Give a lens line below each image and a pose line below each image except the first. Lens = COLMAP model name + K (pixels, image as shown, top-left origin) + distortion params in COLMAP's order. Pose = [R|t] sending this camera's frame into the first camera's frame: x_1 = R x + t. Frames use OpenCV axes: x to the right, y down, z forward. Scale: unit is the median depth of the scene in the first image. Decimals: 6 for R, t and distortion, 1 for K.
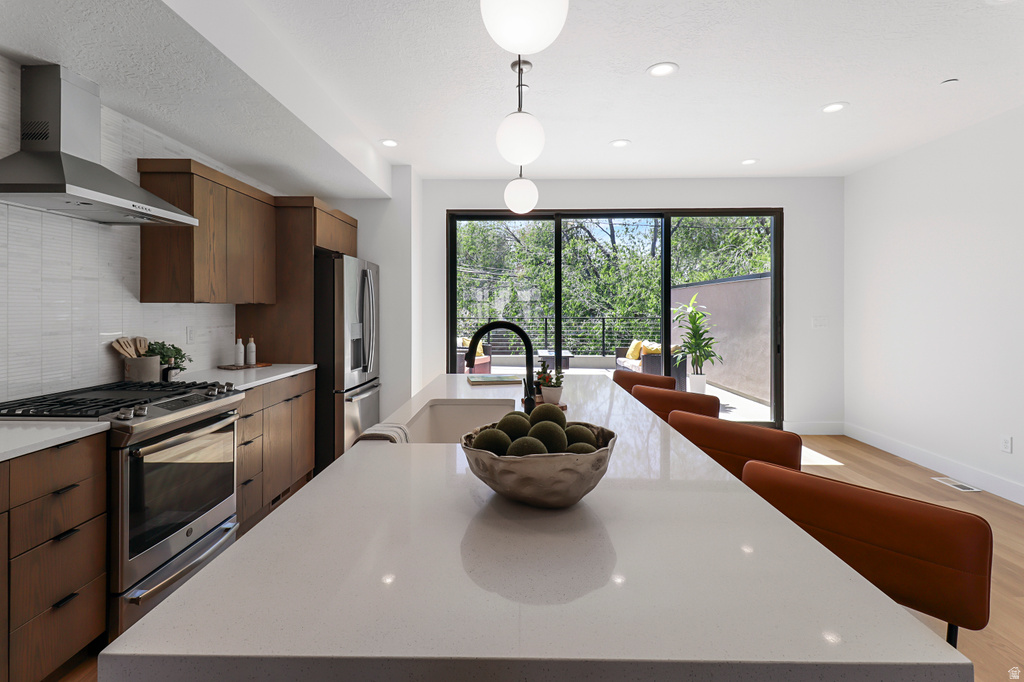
lens RADIAL K [[475.9, 0, 514.6], [0, 475.9, 308.7], [0, 0, 1]] dist [0.017892, -0.013723]
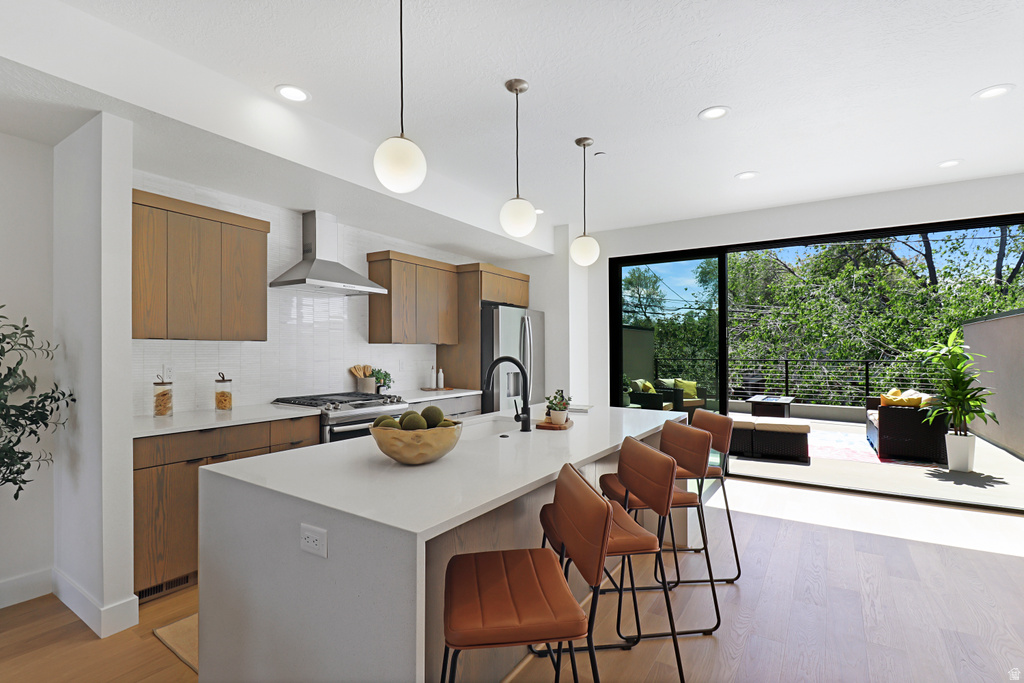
lens RADIAL K [[482.3, 0, 512.0], [0, 482.3, 341.5], [0, 0, 1]] dist [0.001375, -0.012780]
pose [[0.843677, -0.006452, -0.536813, 0.371090], [-0.003065, 0.999854, -0.016835, 0.004767], [0.536843, 0.015849, 0.843534, -0.071056]]
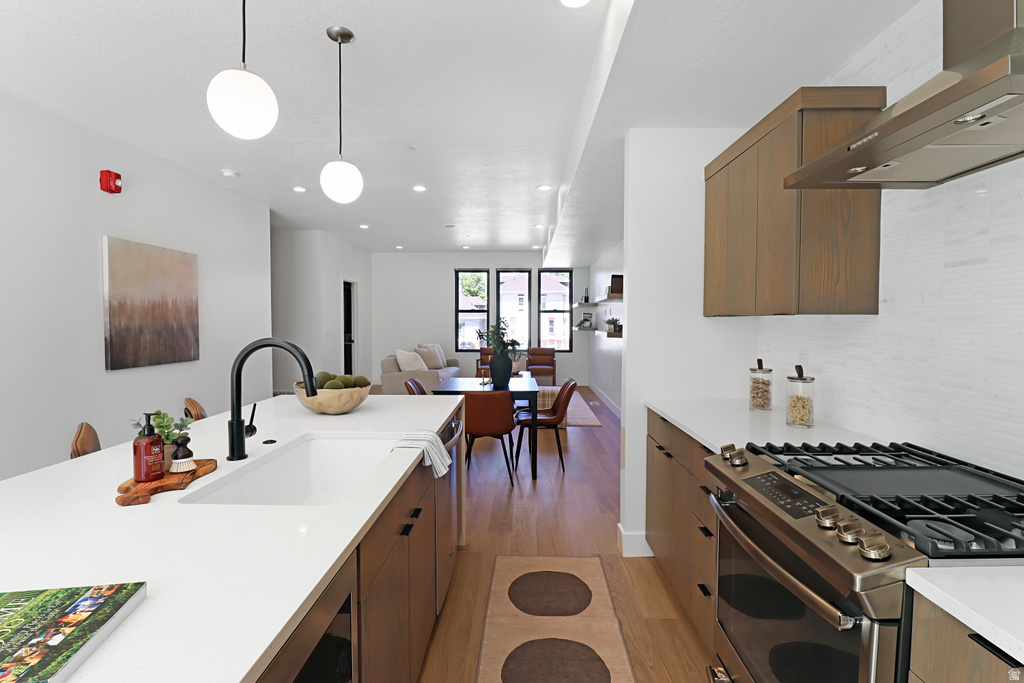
lens RADIAL K [[482.3, 0, 512.0], [0, 482.3, 341.5], [0, 0, 1]] dist [0.001375, -0.012780]
pose [[-0.999987, 0.000164, 0.005068, -0.200830], [0.000387, 0.999034, 0.043951, -0.002553], [-0.005056, 0.043952, -0.999021, 0.896838]]
